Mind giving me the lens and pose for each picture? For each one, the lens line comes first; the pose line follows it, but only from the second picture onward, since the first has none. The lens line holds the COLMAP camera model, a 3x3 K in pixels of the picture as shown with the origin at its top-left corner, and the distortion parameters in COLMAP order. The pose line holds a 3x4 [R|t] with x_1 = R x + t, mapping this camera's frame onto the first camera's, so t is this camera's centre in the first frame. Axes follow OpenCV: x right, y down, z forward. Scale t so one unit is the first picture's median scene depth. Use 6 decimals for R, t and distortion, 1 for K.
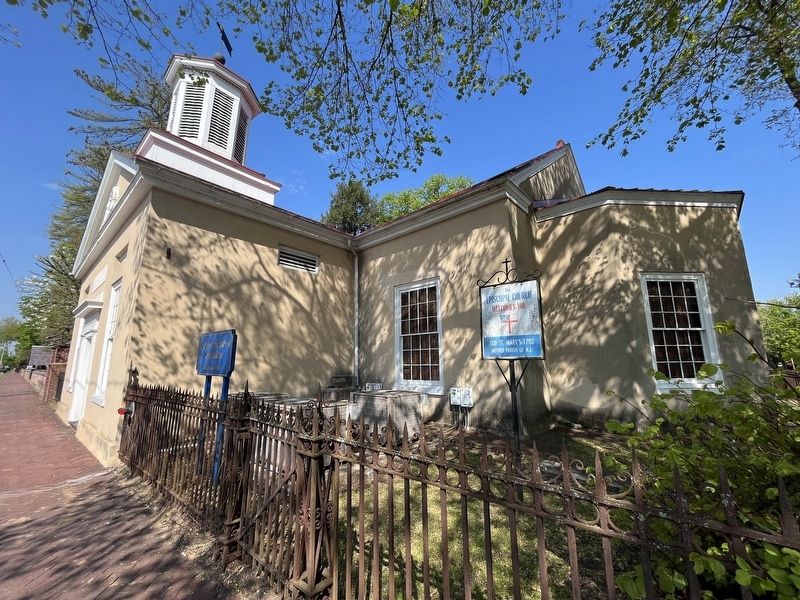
lens RADIAL K [[316.4, 0, 396.7], [0, 316.4, 303.6], [0, 0, 1]] dist [0.000850, 0.000032]
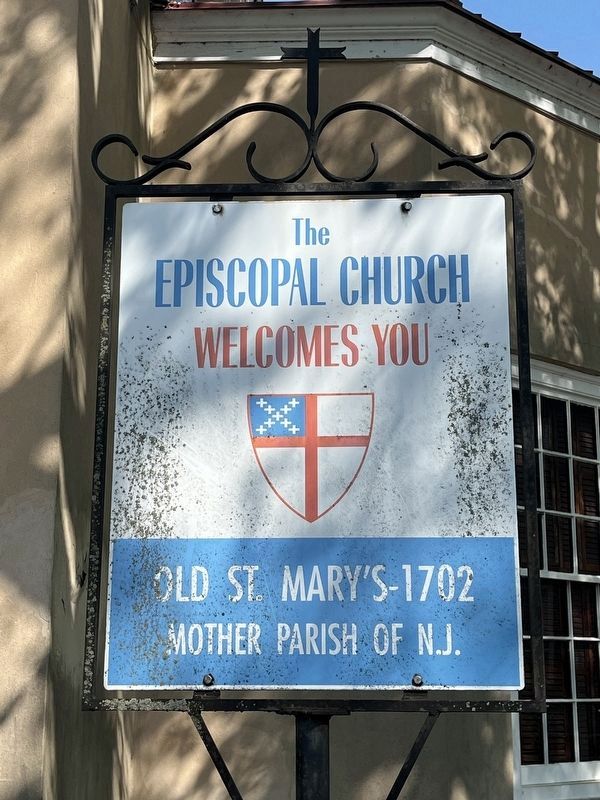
lens RADIAL K [[1308.3, 0, 297.6], [0, 1308.3, 391.6], [0, 0, 1]] dist [0.073426, 0.000000]
pose [[0.777451, 0.141058, 0.612921, -0.020365], [-0.115716, 0.989970, -0.081053, 0.077825], [-0.618206, -0.007910, 0.785976, 0.489546]]
